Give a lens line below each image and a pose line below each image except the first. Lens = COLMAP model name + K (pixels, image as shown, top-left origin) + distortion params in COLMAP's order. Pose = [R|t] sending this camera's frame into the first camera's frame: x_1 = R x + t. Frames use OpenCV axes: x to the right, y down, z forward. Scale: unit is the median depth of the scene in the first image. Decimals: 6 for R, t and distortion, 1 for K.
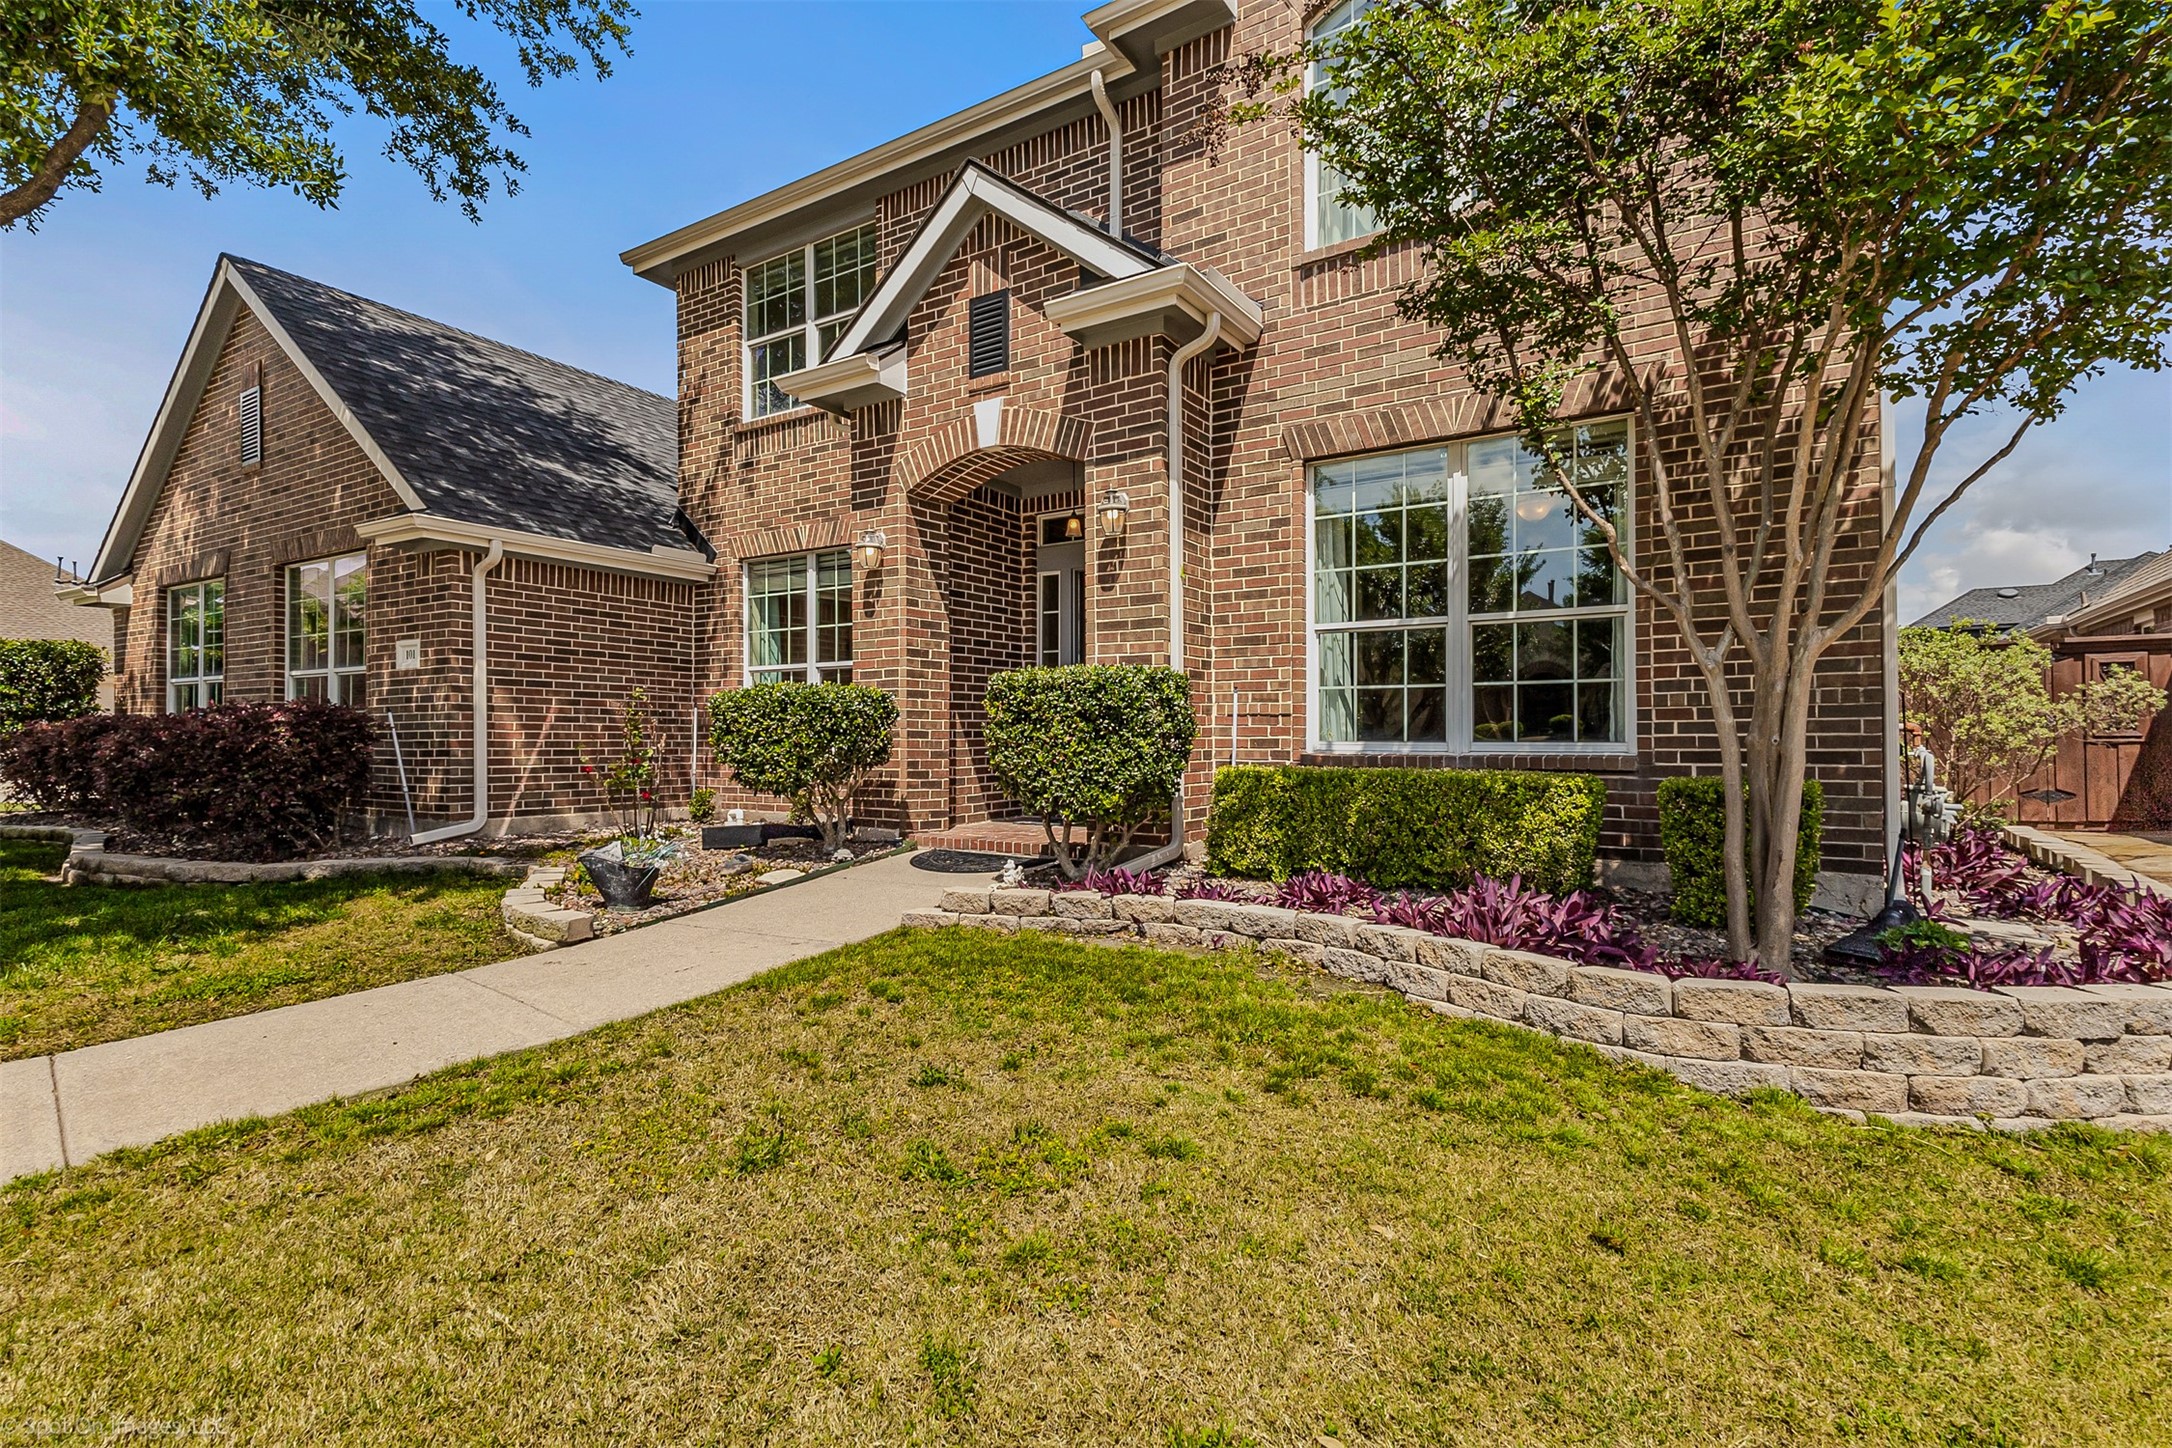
lens RADIAL K [[1003.0, 0, 1083.8], [0, 1003.0, 713.5], [0, 0, 1]] dist [0.018569, -0.003444]
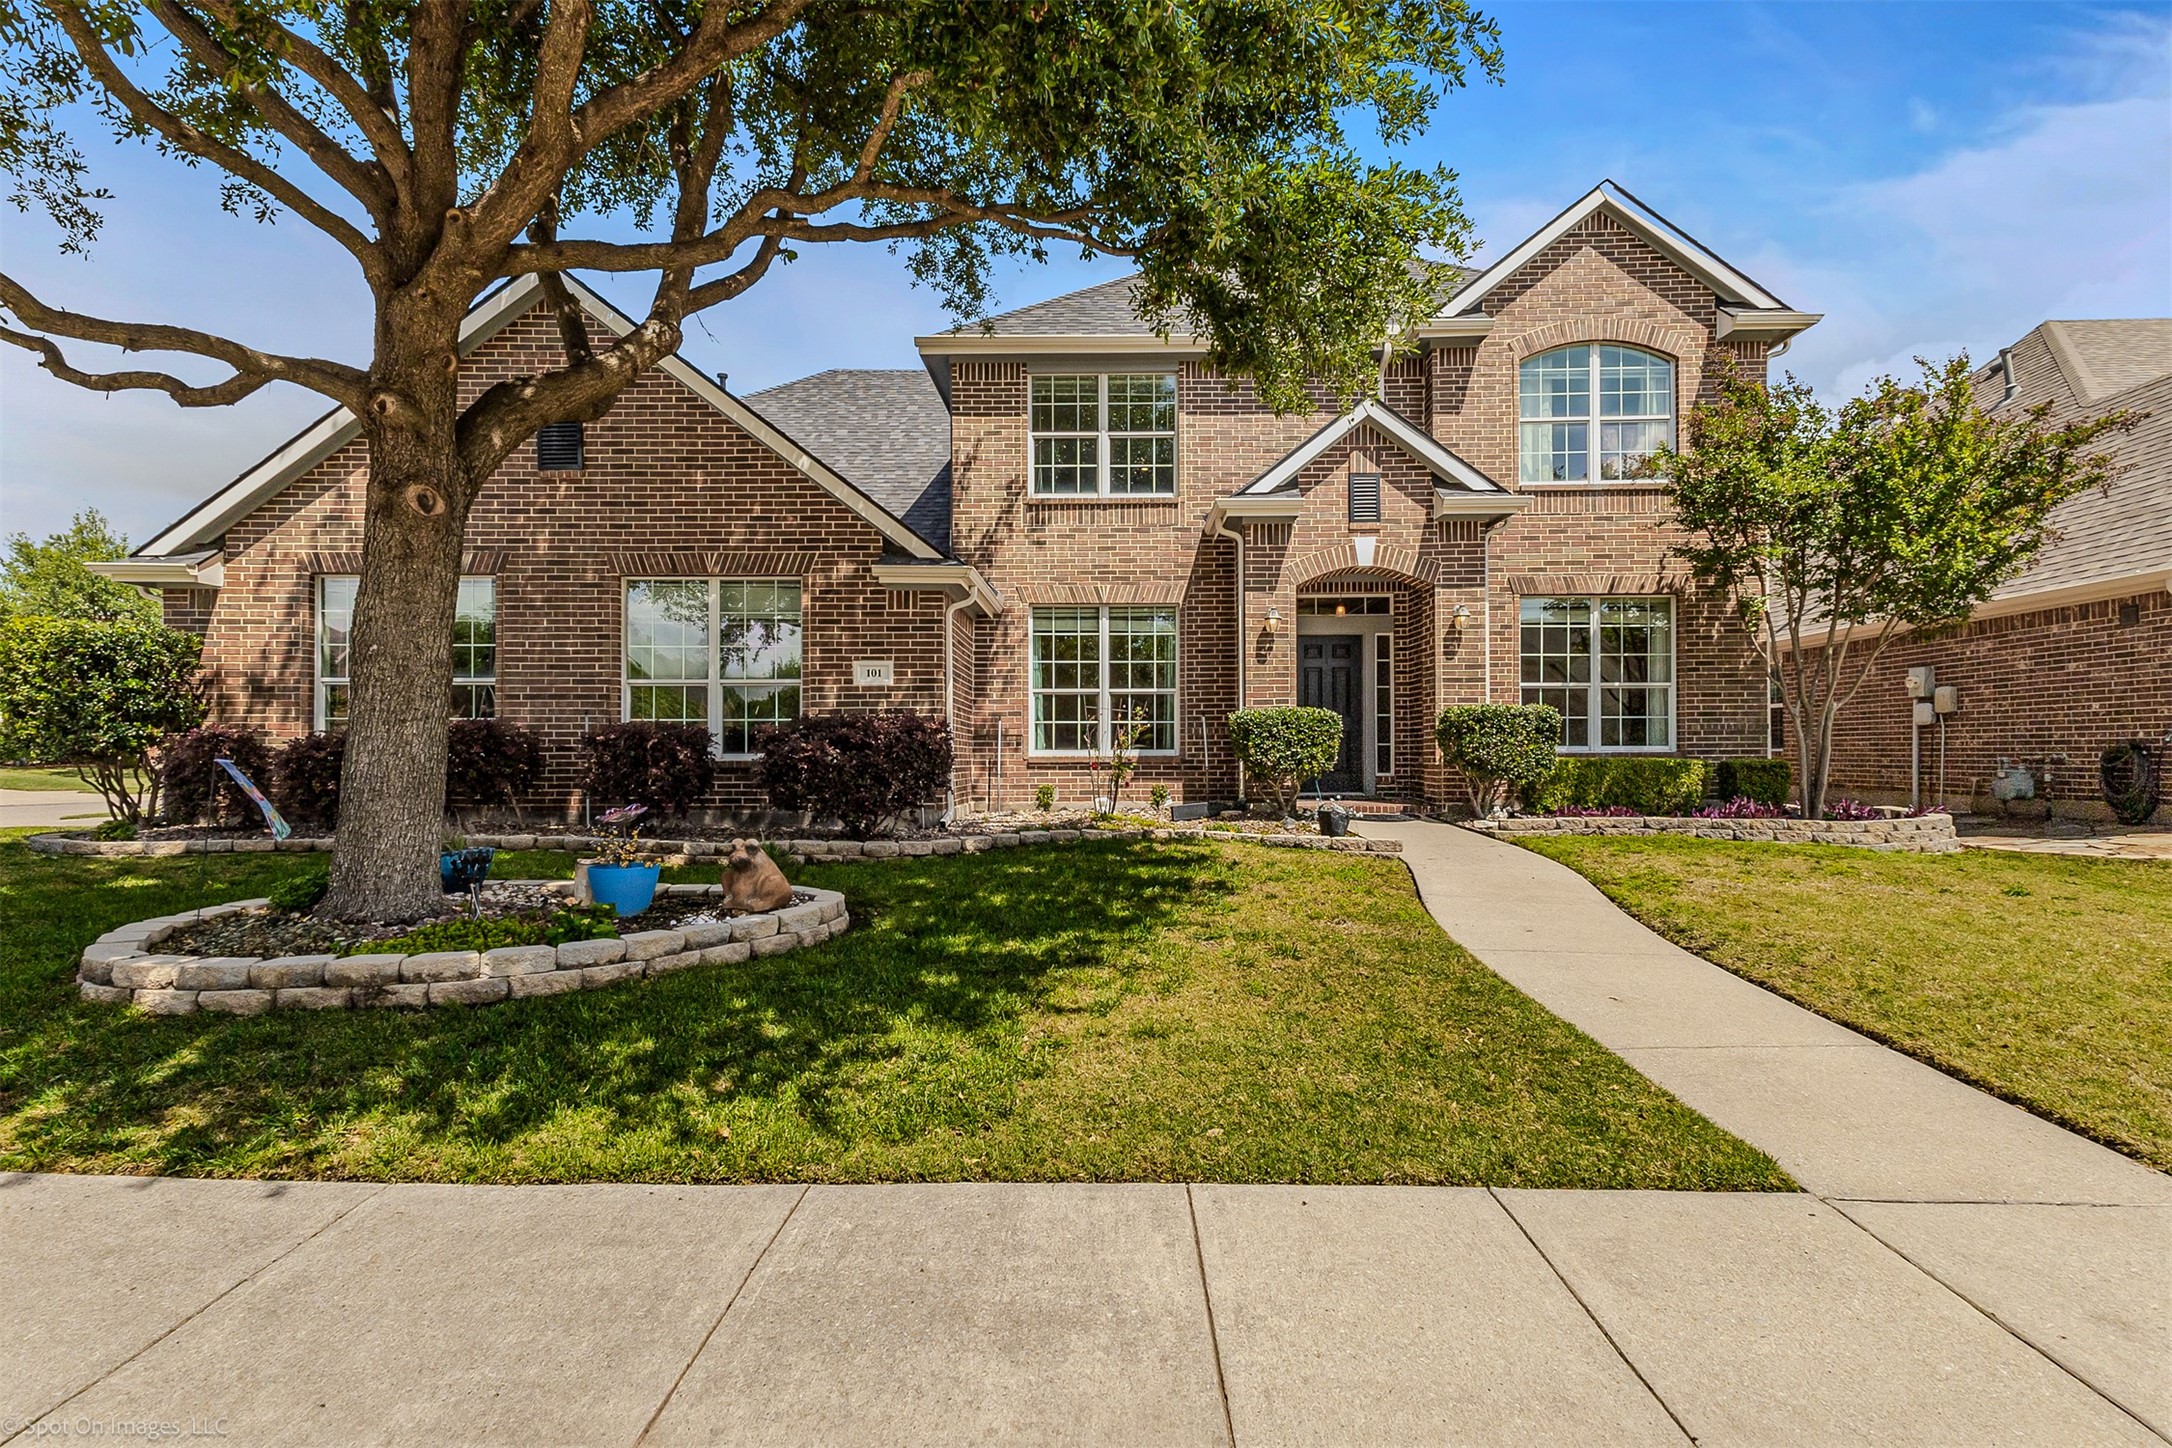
lens RADIAL K [[1003.0, 0, 1100.1], [0, 1003.0, 731.1], [0, 0, 1]] dist [0.018569, -0.003444]
pose [[0.858393, 0.010610, 0.512884, -1.305592], [-0.010964, 0.999937, -0.002334, 0.012578], [-0.512876, -0.003620, 0.858455, -0.188213]]
